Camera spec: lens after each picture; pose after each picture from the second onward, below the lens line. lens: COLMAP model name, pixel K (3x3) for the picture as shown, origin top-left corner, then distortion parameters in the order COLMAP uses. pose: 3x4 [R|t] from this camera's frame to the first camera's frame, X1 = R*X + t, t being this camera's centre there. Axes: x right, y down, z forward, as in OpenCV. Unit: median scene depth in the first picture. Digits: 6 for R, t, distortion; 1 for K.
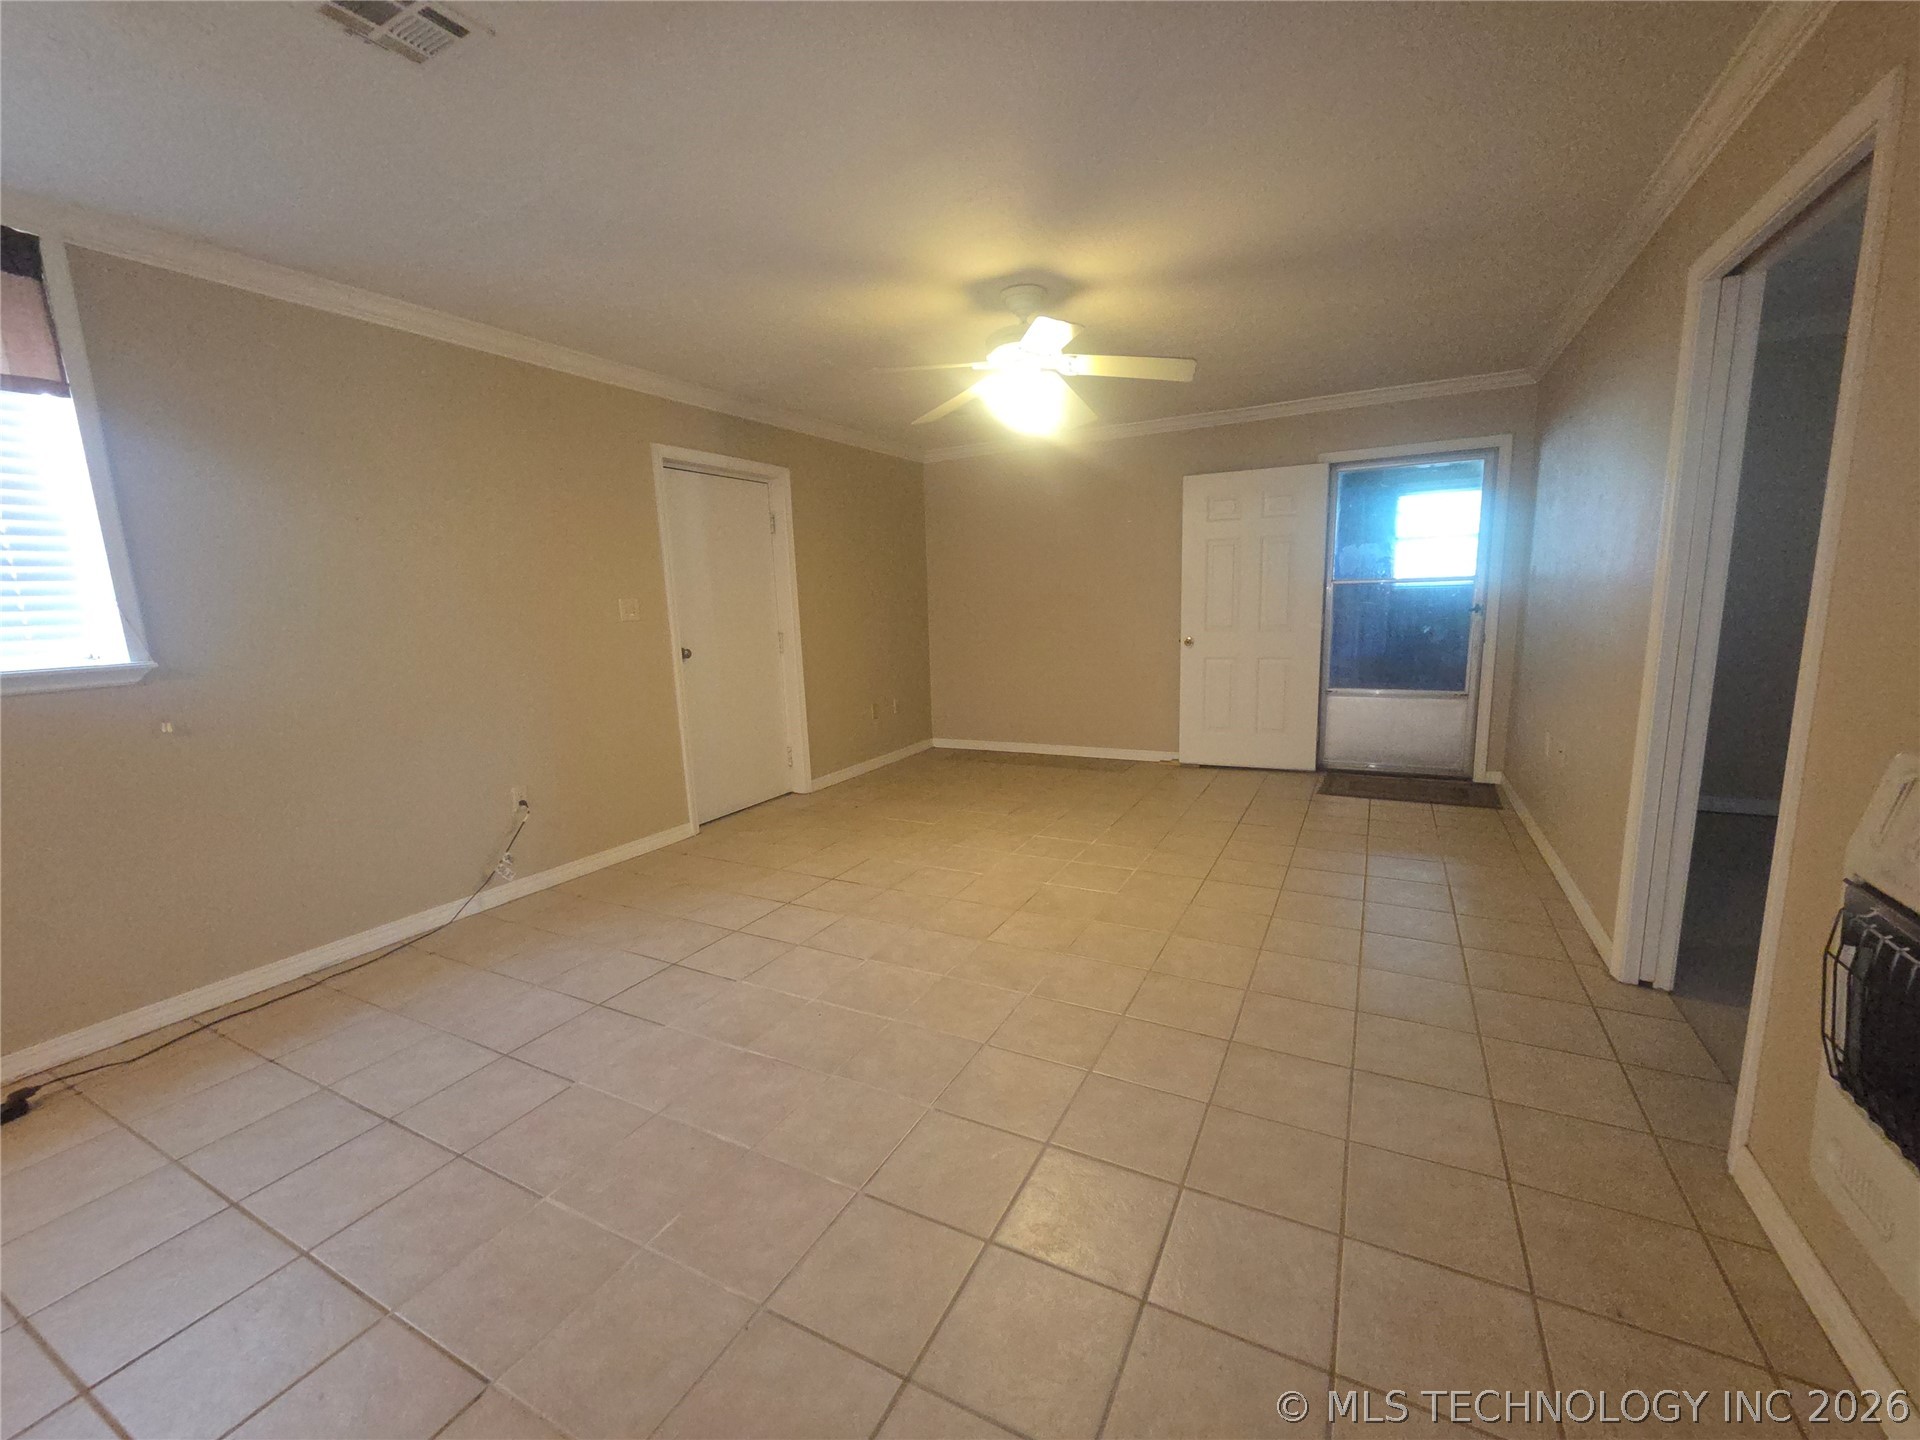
lens RADIAL K [[786.6, 0, 963.4], [0, 786.6, 734.3], [0, 0, 1]] dist [-0.007422, 0.002888]
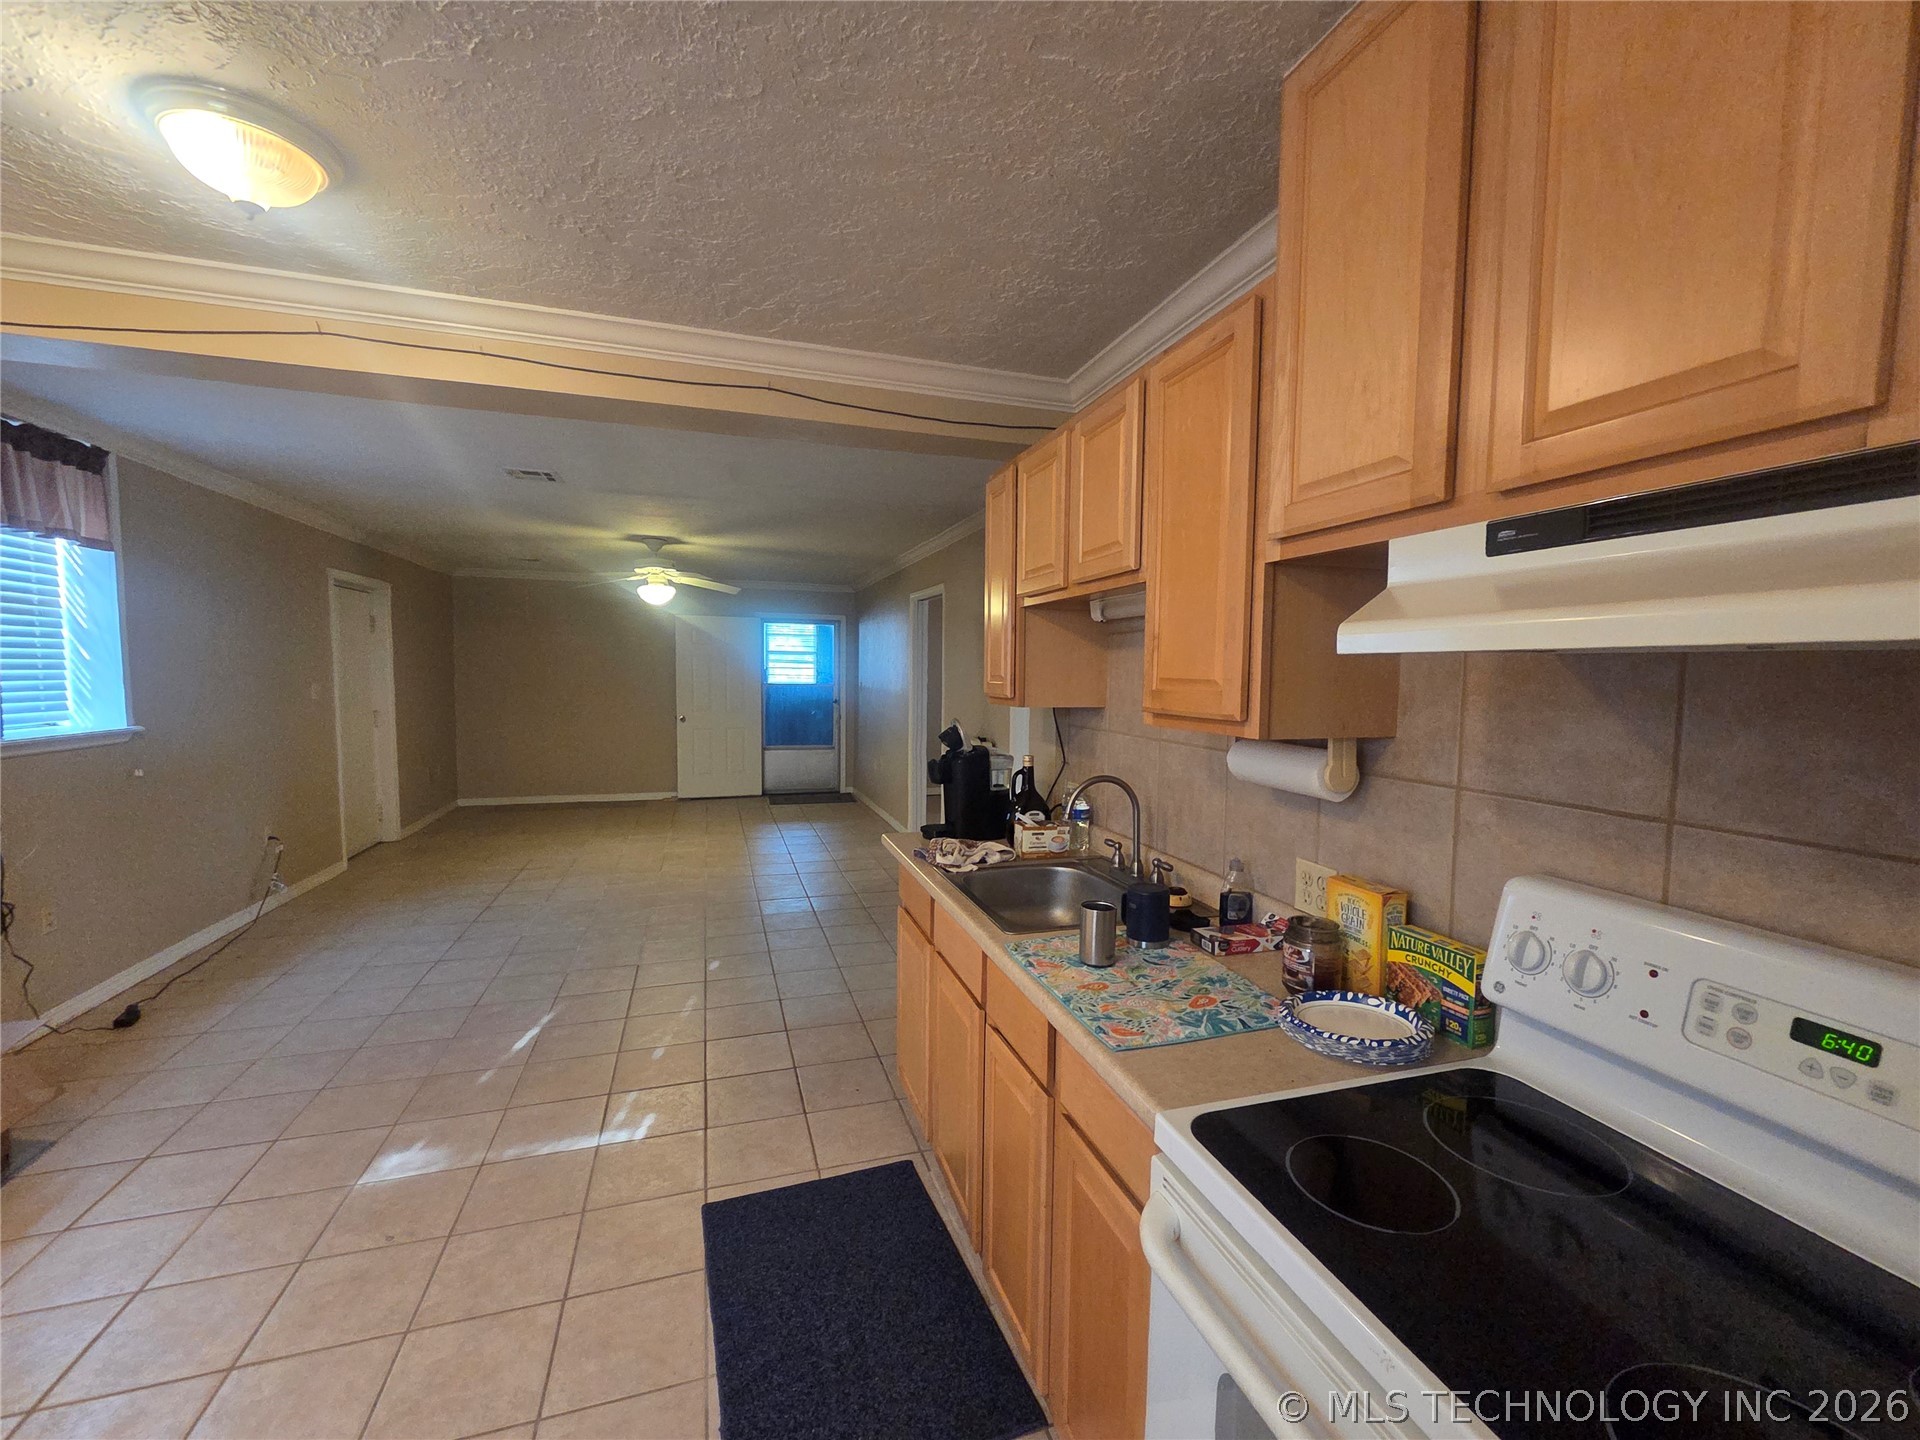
lens RADIAL K [[786.6, 0, 966.5], [0, 786.6, 725.6], [0, 0, 1]] dist [-0.007422, 0.002888]
pose [[0.695603, -0.003638, 0.718417, -0.510343], [0.085626, 0.993279, -0.077877, 0.075335], [-0.713306, 0.115686, 0.691239, -0.554236]]
